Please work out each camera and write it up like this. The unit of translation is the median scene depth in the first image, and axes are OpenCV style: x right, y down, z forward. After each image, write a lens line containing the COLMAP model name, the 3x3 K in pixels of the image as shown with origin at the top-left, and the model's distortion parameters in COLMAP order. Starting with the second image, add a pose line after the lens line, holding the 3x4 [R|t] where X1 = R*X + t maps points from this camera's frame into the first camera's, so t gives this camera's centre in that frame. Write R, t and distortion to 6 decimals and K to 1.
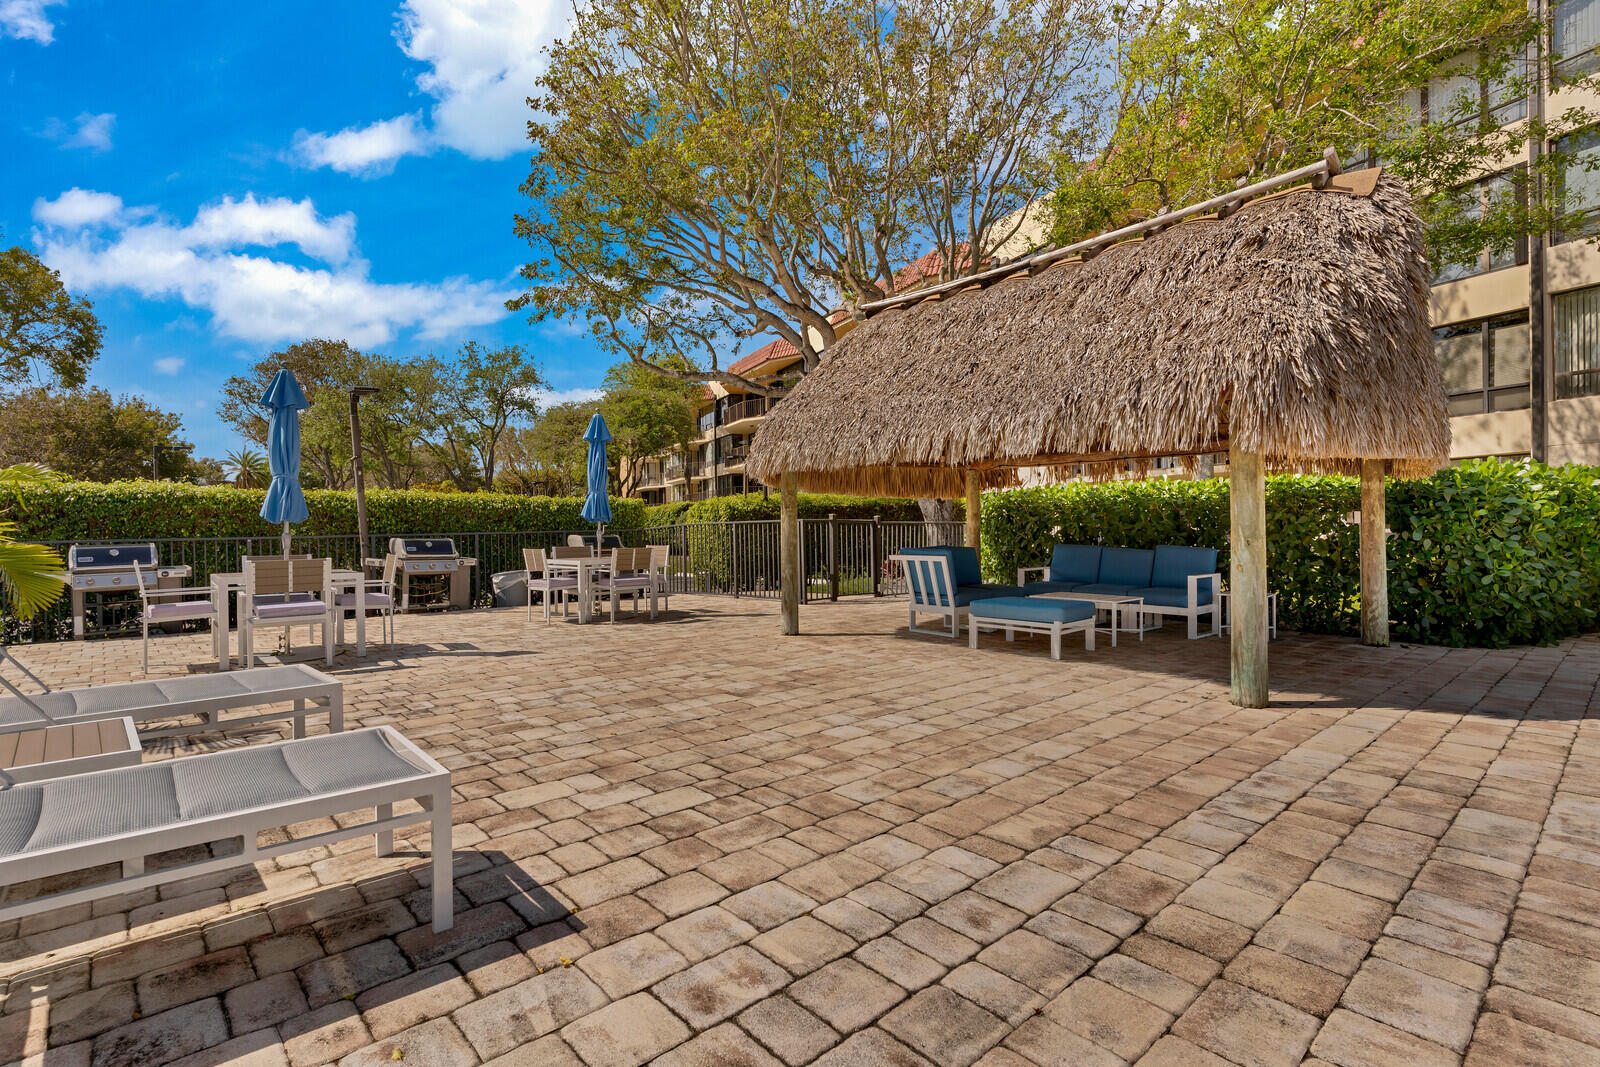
lens RADIAL K [[770.4, 0, 800.0], [0, 770.4, 533.5], [0, 0, 1]] dist [0.001563, 0.000362]
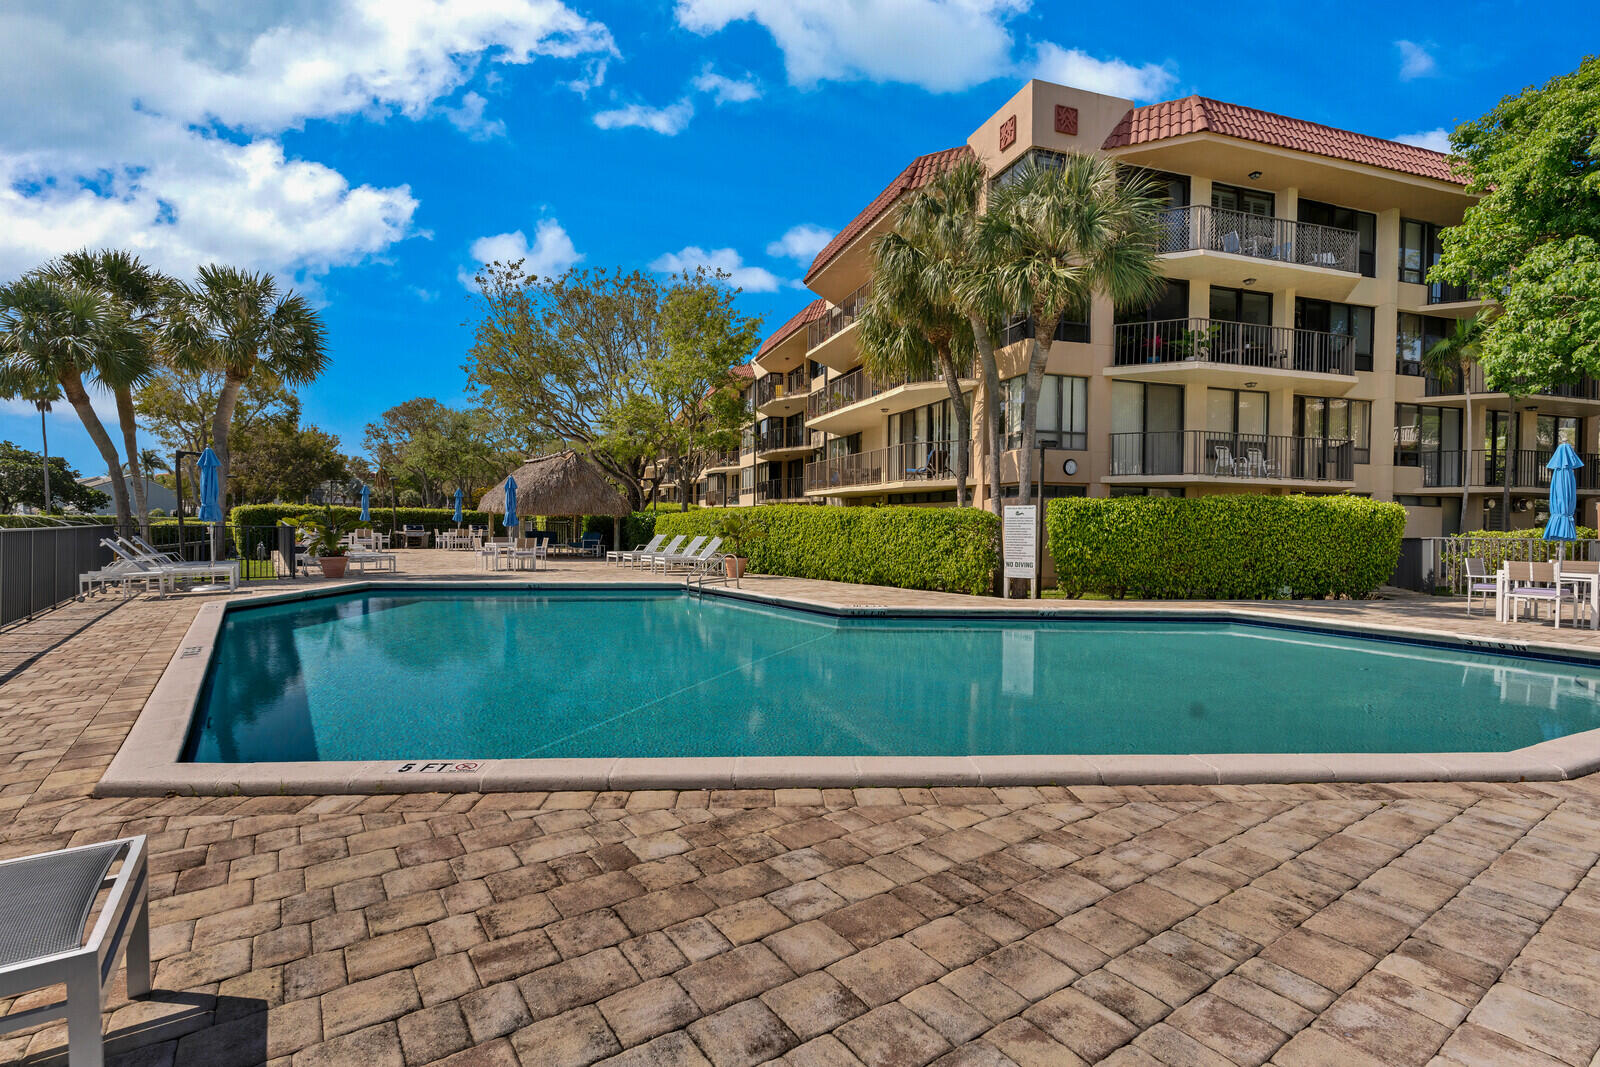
lens RADIAL K [[756.9, 0, 800.0], [0, 756.9, 533.5], [0, 0, 1]] dist [0.004067, -0.001460]
pose [[0.991586, 0.017598, -0.128245, 0.552018], [-0.015111, 0.999679, 0.020340, -0.017211], [0.128562, -0.018231, 0.991534, -0.697315]]
